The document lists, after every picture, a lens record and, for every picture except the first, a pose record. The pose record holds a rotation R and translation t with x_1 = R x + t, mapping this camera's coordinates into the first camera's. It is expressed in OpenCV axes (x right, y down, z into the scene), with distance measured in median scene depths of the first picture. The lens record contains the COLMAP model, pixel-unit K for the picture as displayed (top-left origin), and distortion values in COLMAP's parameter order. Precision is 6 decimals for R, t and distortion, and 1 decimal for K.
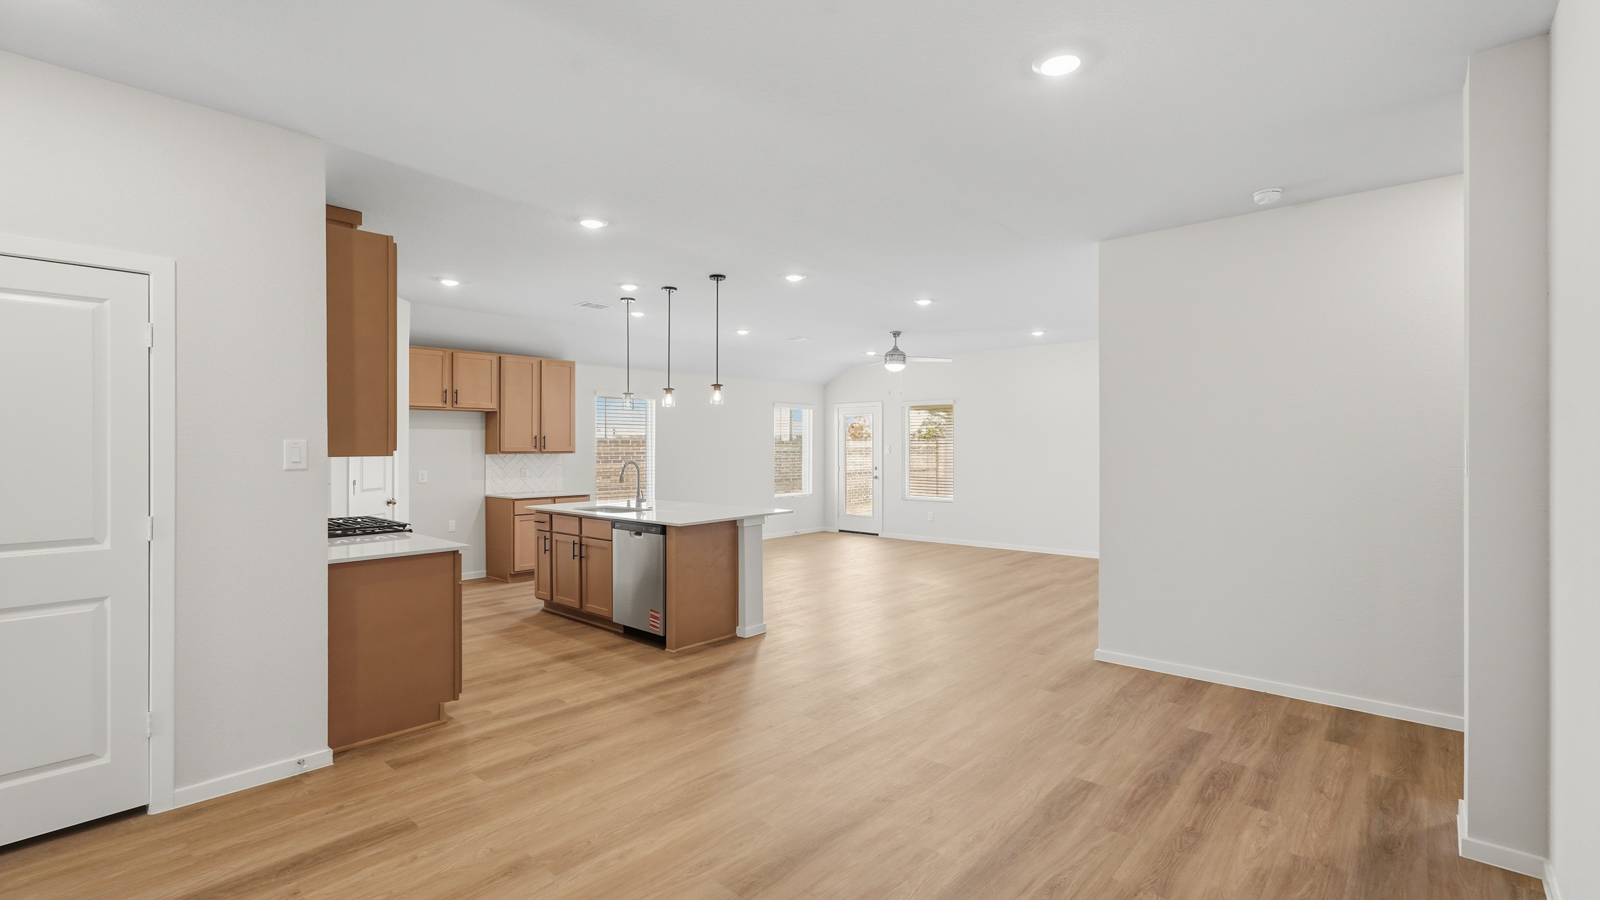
lens RADIAL K [[707.1, 0, 801.5], [0, 707.1, 446.6], [0, 0, 1]] dist [-0.011376, 0.004564]
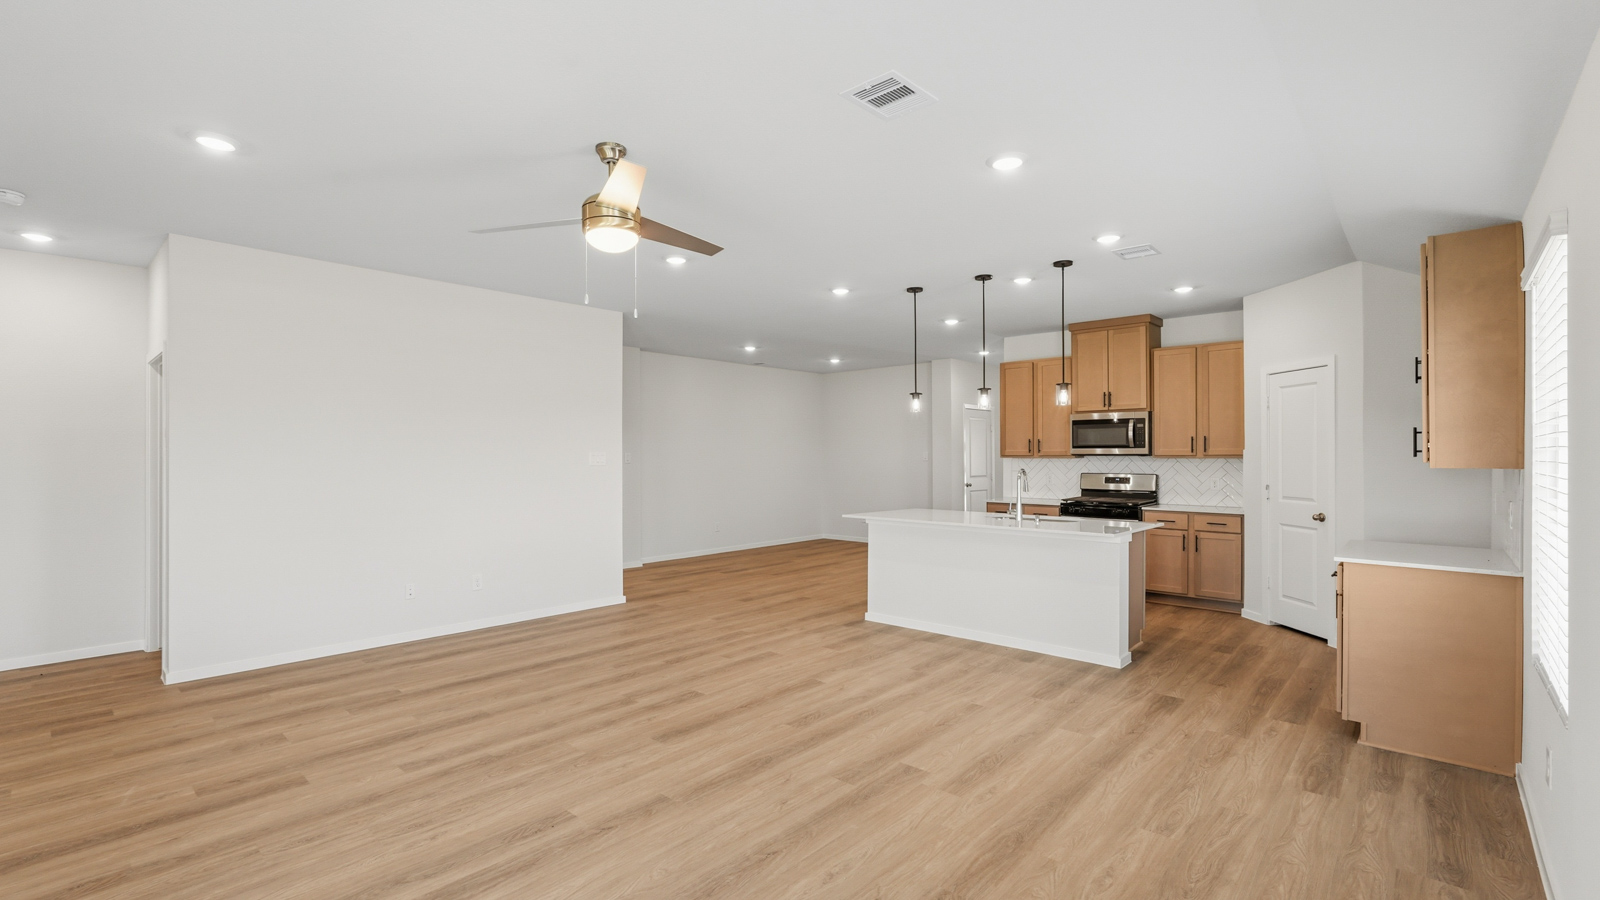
lens RADIAL K [[707.1, 0, 802.6], [0, 707.1, 453.3], [0, 0, 1]] dist [-0.011376, 0.004564]
pose [[-0.999996, 0.002646, -0.001066, 0.035463], [0.002649, 0.999991, -0.003213, 0.001726], [0.001058, -0.003216, -0.999994, 1.512202]]
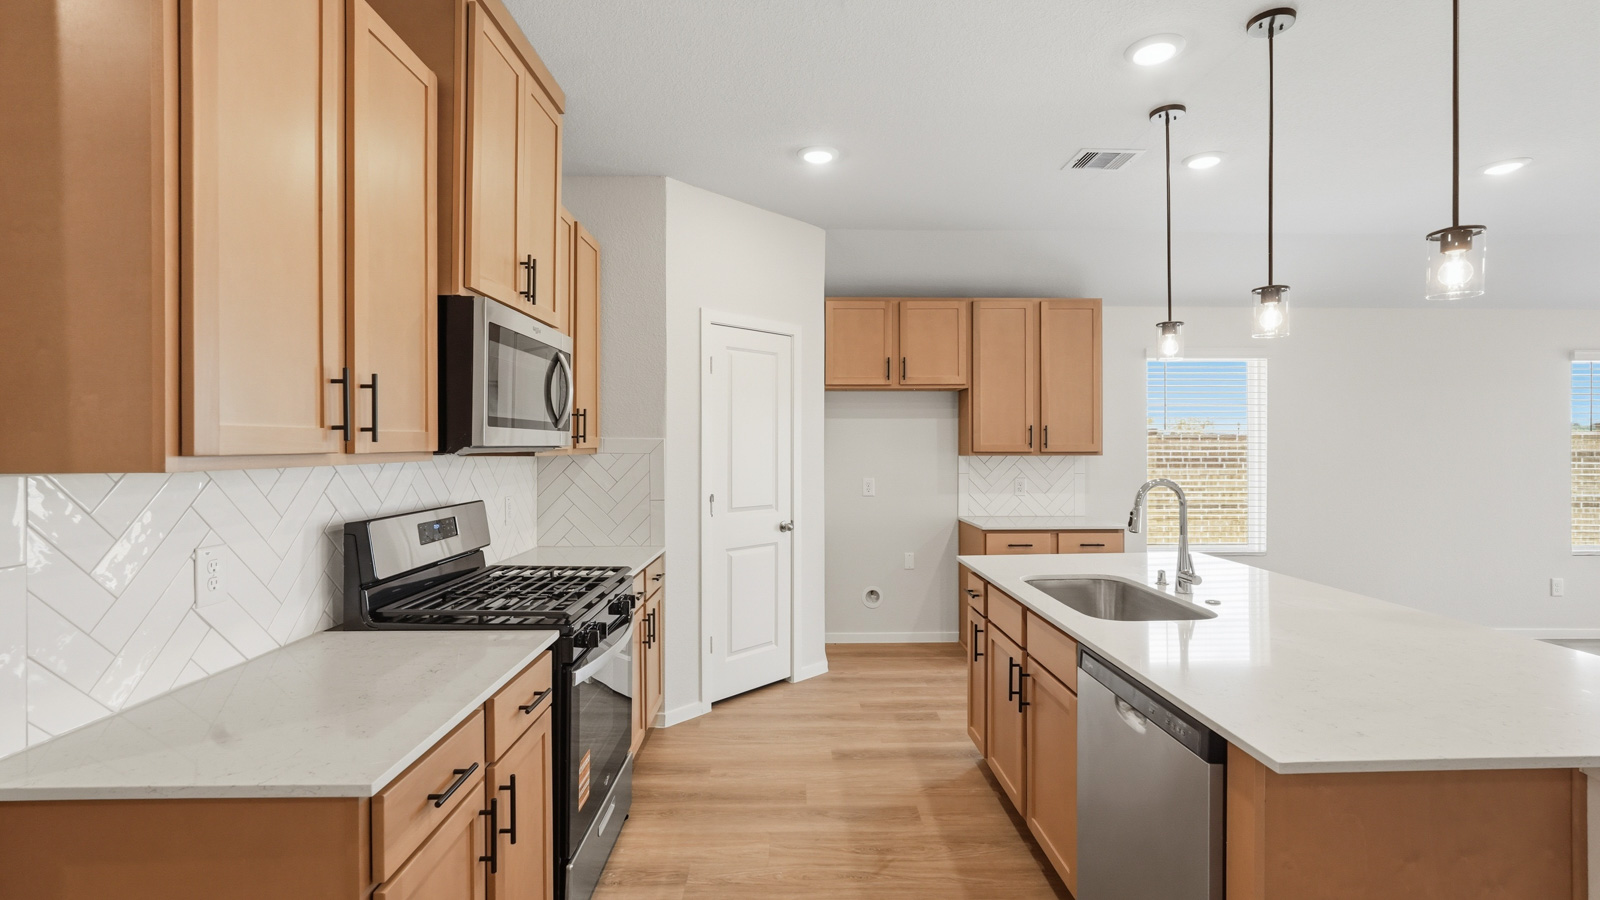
lens RADIAL K [[707.1, 0, 797.8], [0, 707.1, 442.4], [0, 0, 1]] dist [-0.011376, 0.004564]
pose [[0.679348, -0.001760, -0.733815, -0.066887], [0.000628, 0.999998, -0.001816, -0.000285], [0.733816, 0.000773, 0.679347, 0.449779]]
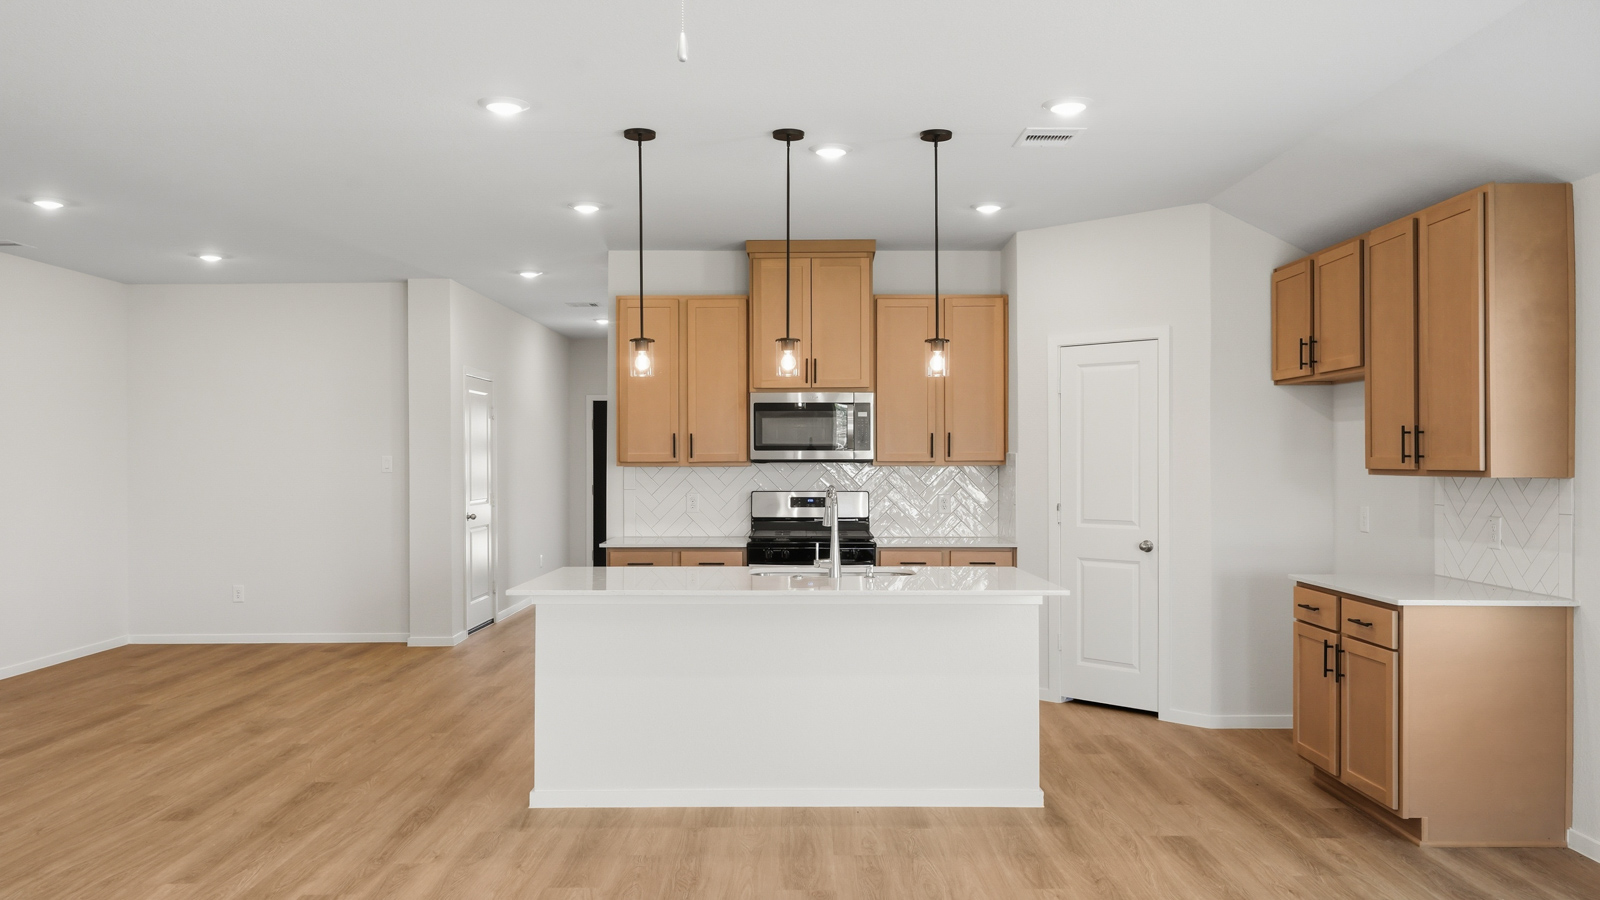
lens RADIAL K [[1180.4, 0, 798.9], [0, 1180.4, 447.9], [0, 0, 1]] dist [0.002563, 0.004772]
pose [[-0.744016, -0.004293, -0.668147, 0.281053], [0.002927, 0.999949, -0.009685, 0.000555], [0.668155, -0.009161, -0.743966, 1.285326]]
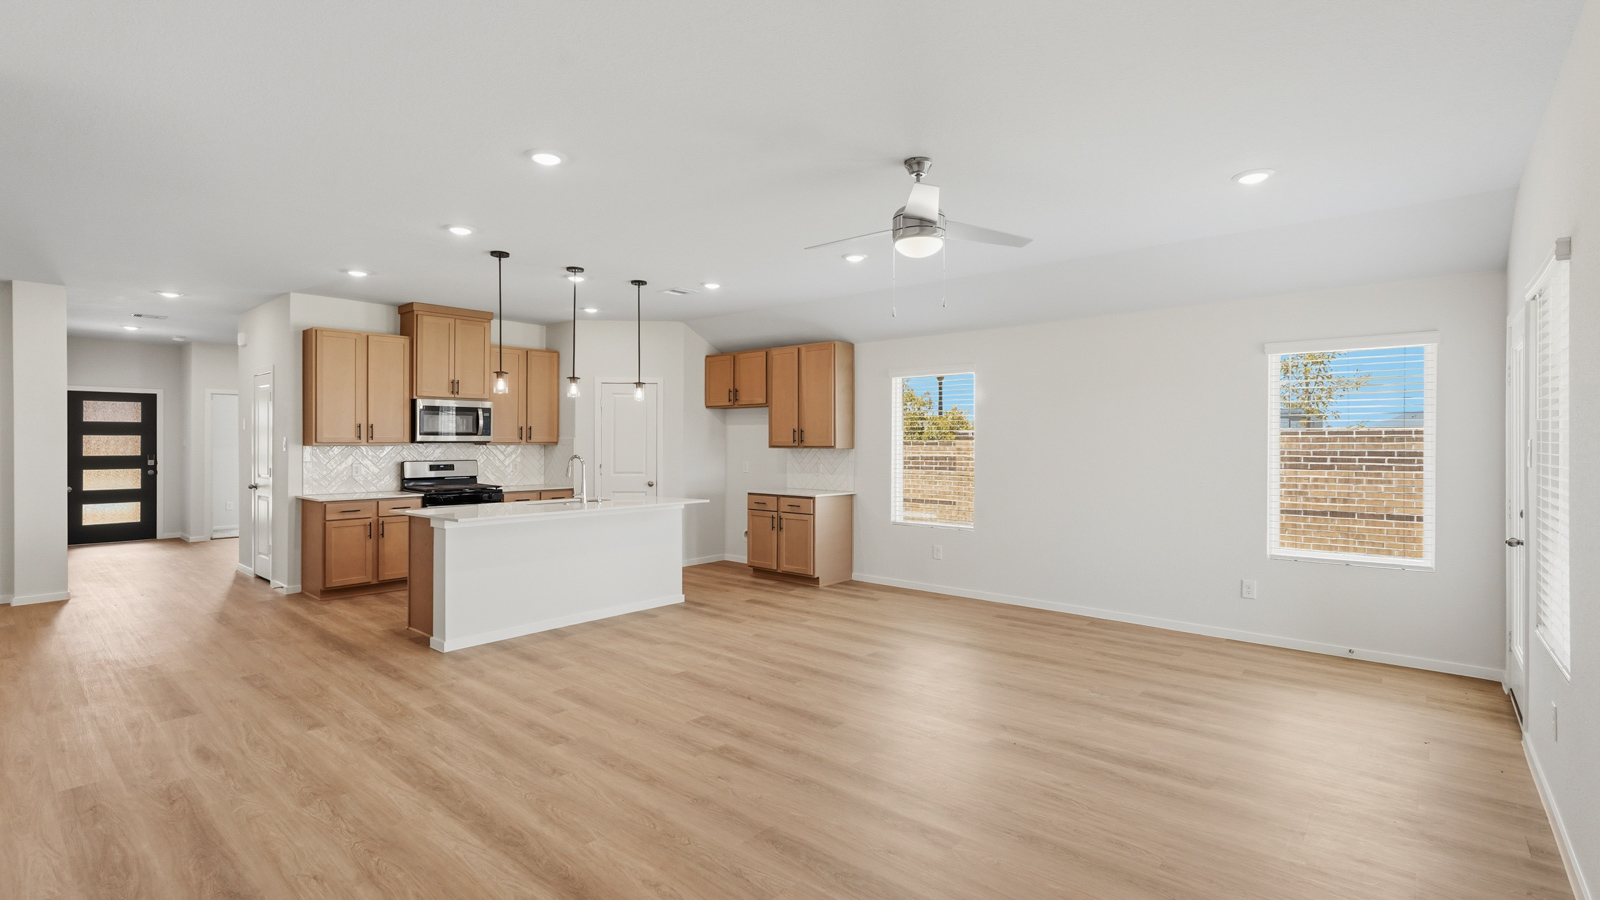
lens RADIAL K [[726.6, 0, 793.2], [0, 726.6, 437.4], [0, 0, 1]] dist [-0.012105, 0.004169]
pose [[0.011934, -0.004820, -0.999917, 0.606994], [-0.000280, 0.999988, -0.004823, 0.000426], [0.999929, 0.000338, 0.011933, 1.016253]]
